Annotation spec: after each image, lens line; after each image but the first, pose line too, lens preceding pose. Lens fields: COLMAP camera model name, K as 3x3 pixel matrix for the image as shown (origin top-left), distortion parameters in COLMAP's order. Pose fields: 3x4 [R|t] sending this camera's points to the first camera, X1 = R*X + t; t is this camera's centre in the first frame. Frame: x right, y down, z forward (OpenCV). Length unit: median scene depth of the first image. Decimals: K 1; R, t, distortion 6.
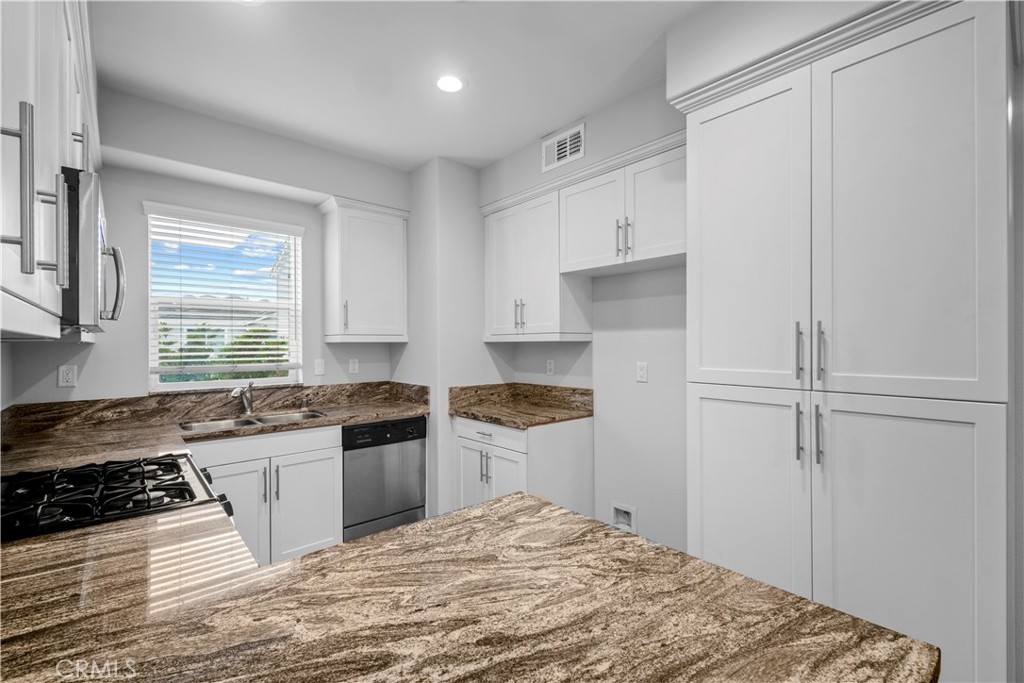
lens RADIAL K [[451.9, 0, 512.0], [0, 451.9, 341.5], [0, 0, 1]] dist [0.000096, -0.000072]
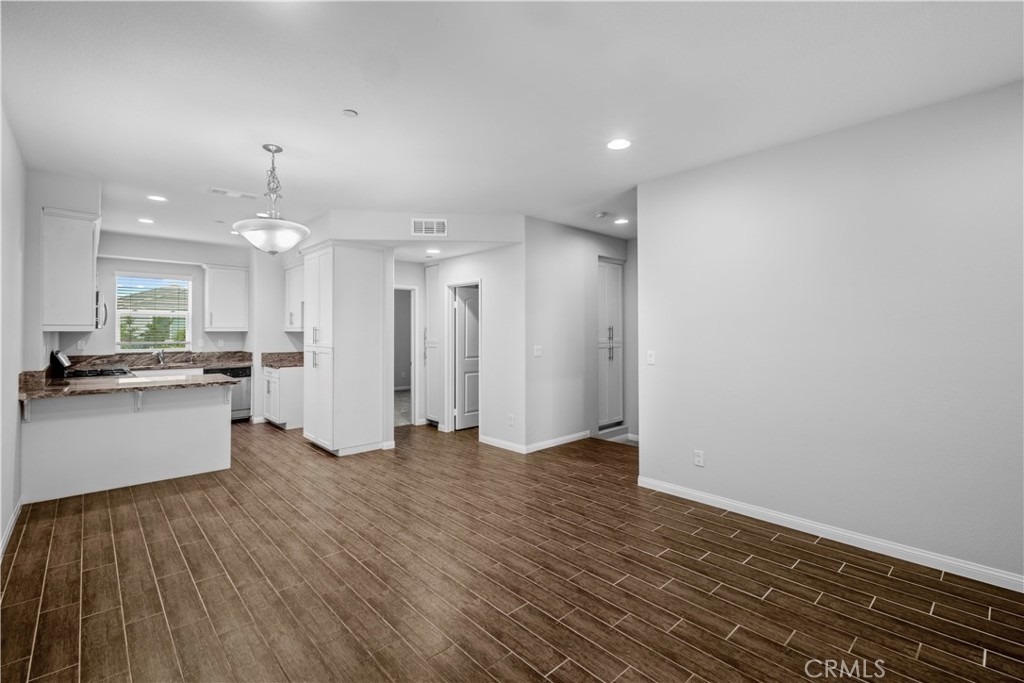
lens RADIAL K [[457.5, 0, 512.7], [0, 457.5, 322.2], [0, 0, 1]] dist [0.000198, -0.000068]
pose [[0.999473, 0.003126, 0.032315, 0.969400], [-0.002641, 0.999883, -0.015069, -0.012509], [-0.032358, 0.014976, 0.999364, -1.184553]]
